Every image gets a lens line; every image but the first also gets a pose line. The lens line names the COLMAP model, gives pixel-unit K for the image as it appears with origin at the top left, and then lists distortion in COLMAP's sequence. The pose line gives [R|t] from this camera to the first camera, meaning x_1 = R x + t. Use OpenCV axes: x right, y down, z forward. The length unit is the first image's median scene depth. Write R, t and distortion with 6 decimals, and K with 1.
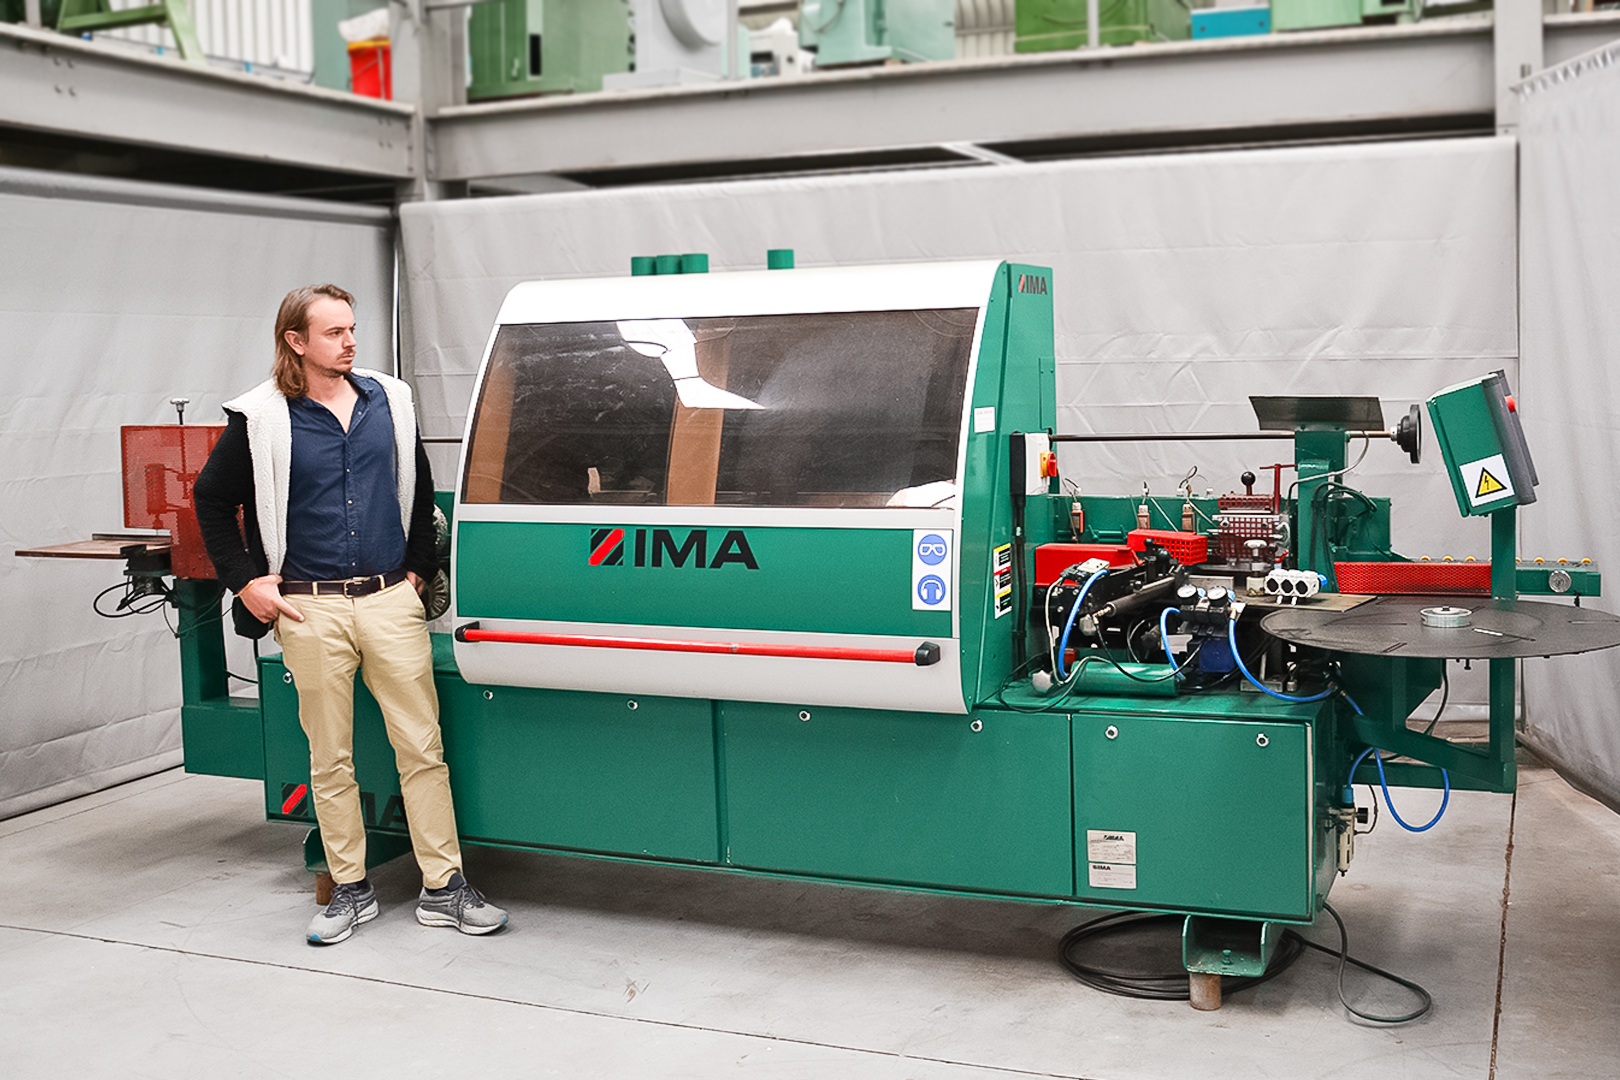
lens RADIAL K [[1666.8, 0, 951.8], [0, 1666.8, 451.1], [0, 0, 1]] dist [-0.129417, 0.164957]
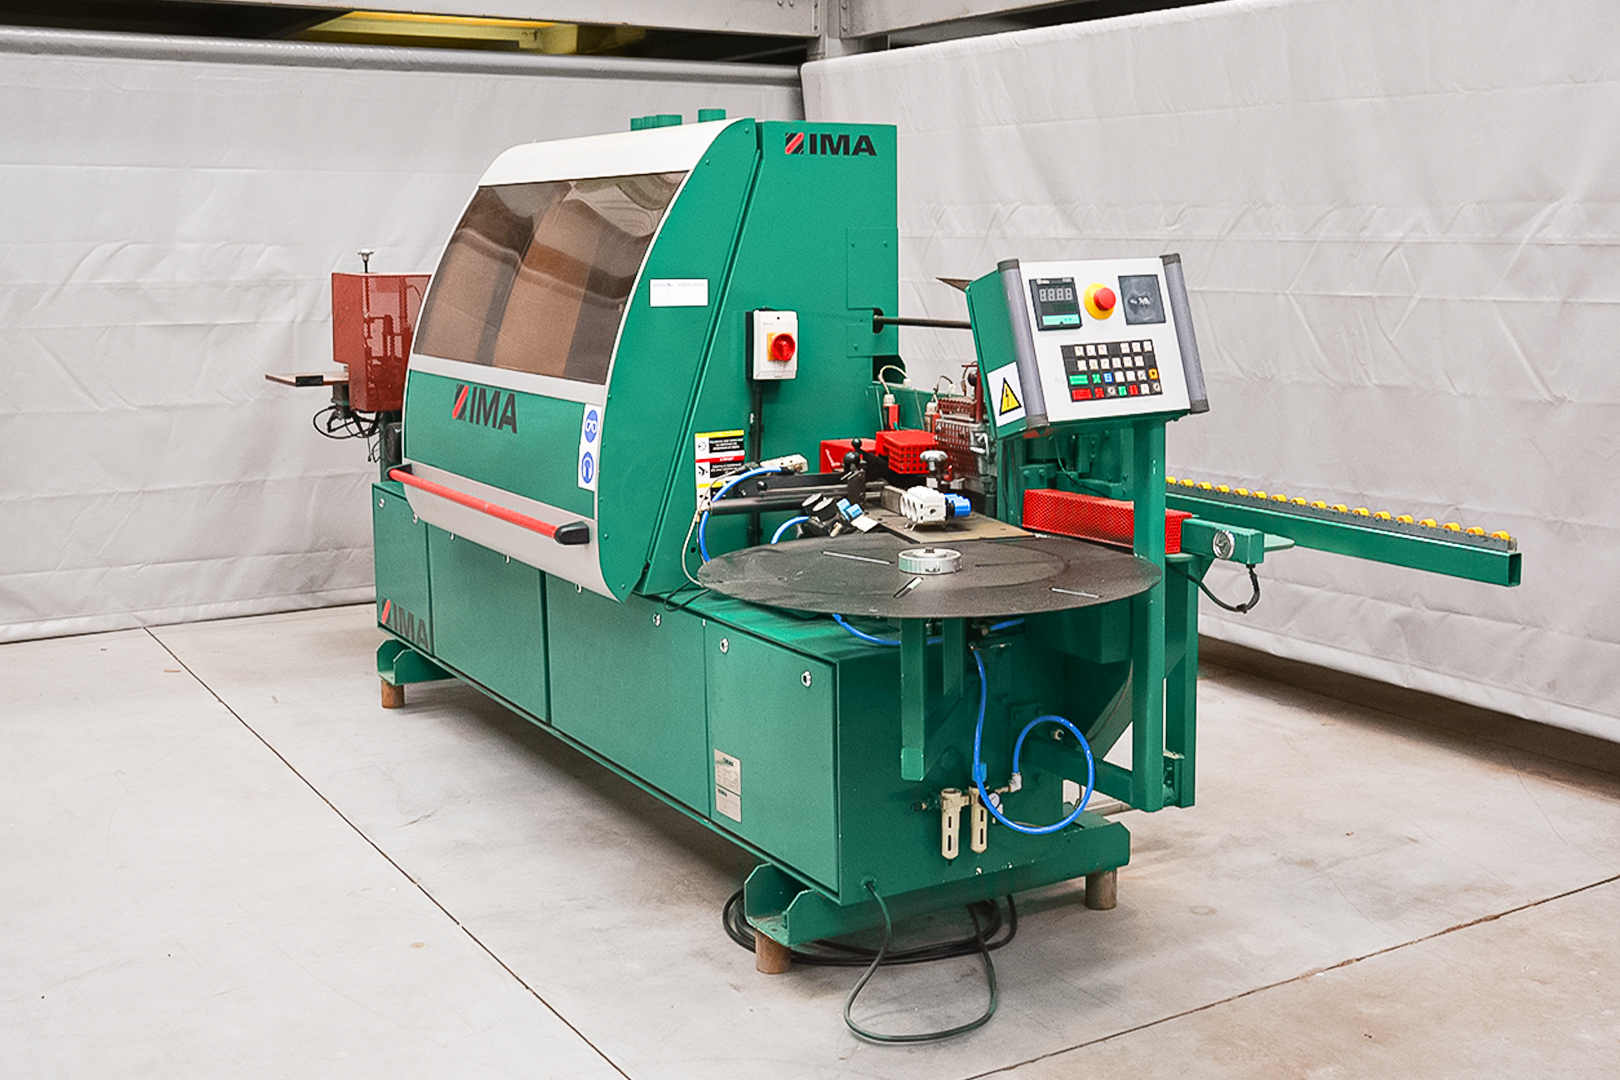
lens RADIAL K [[1853.5, 0, 929.3], [0, 1853.5, 454.0], [0, 0, 1]] dist [-0.119765, 0.185417]
pose [[0.801928, 0.092628, -0.590196, 0.720124], [-0.053061, 0.995046, 0.084070, -0.022726], [0.595059, -0.036102, 0.802870, 0.246973]]
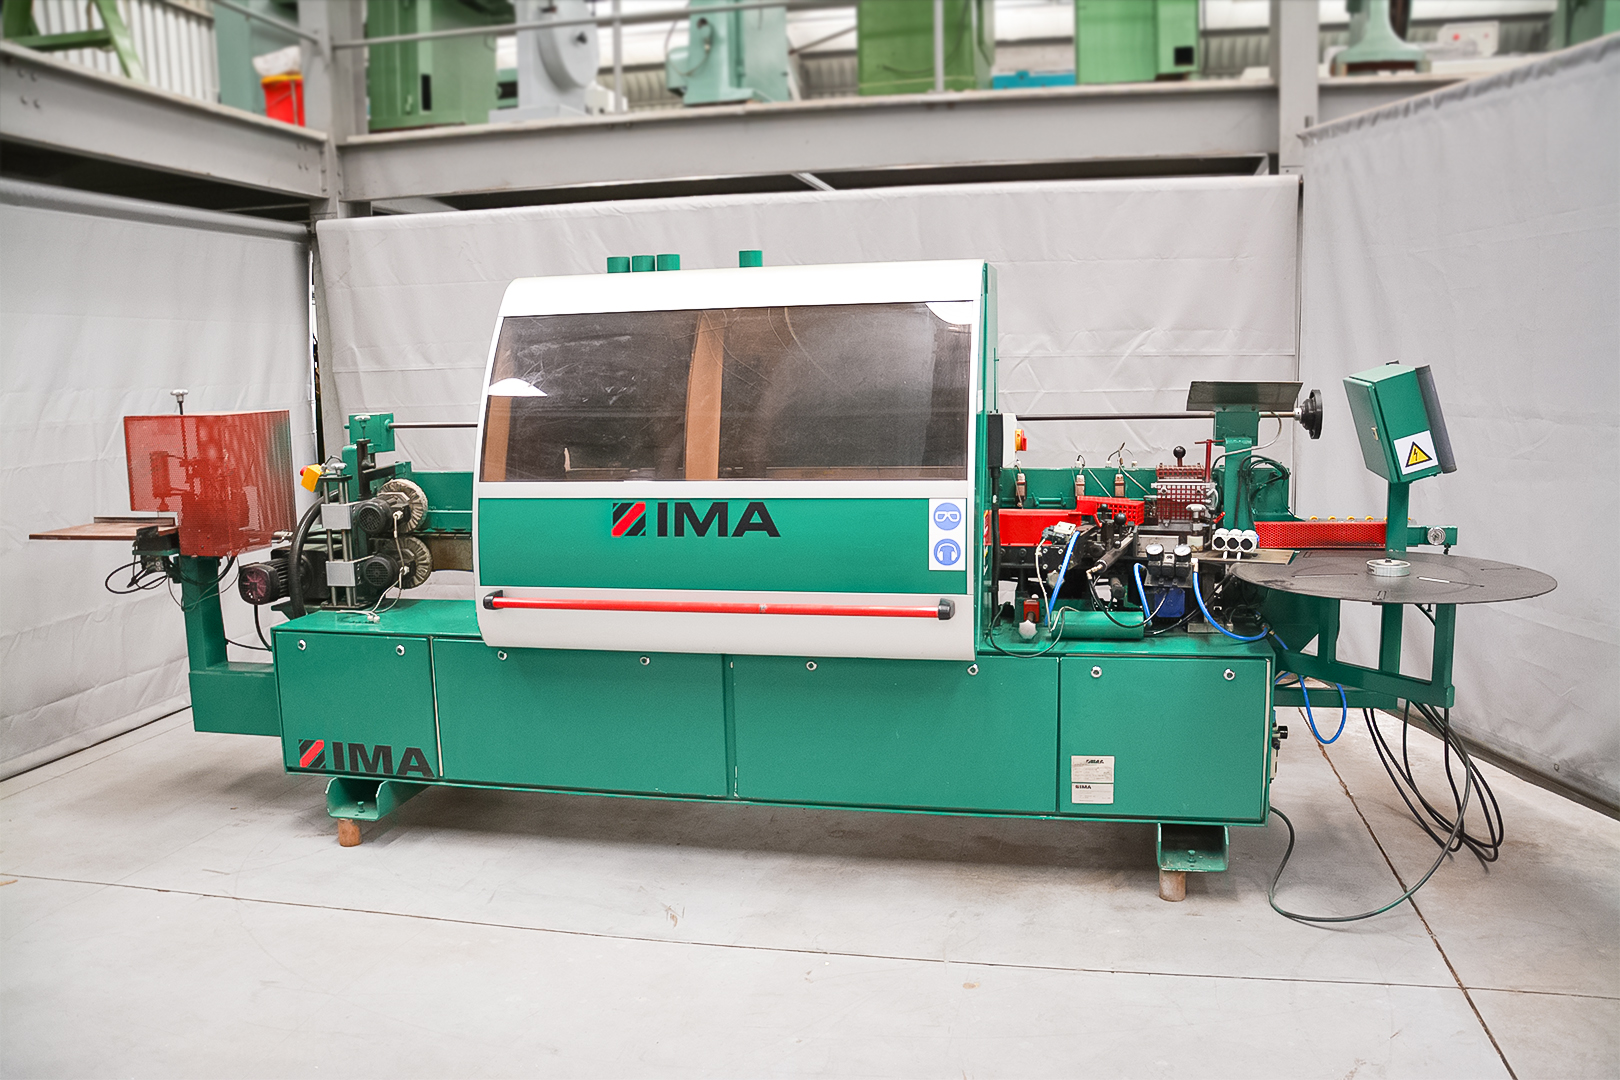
lens RADIAL K [[1272.2, 0, 827.2], [0, 1272.2, 544.7], [0, 0, 1]] dist [-0.159130, 0.130490]
pose [[0.989274, -0.019996, 0.144695, -0.201701], [0.007545, 0.996259, 0.086090, 0.003531], [-0.145875, -0.084075, 0.985724, 0.156042]]
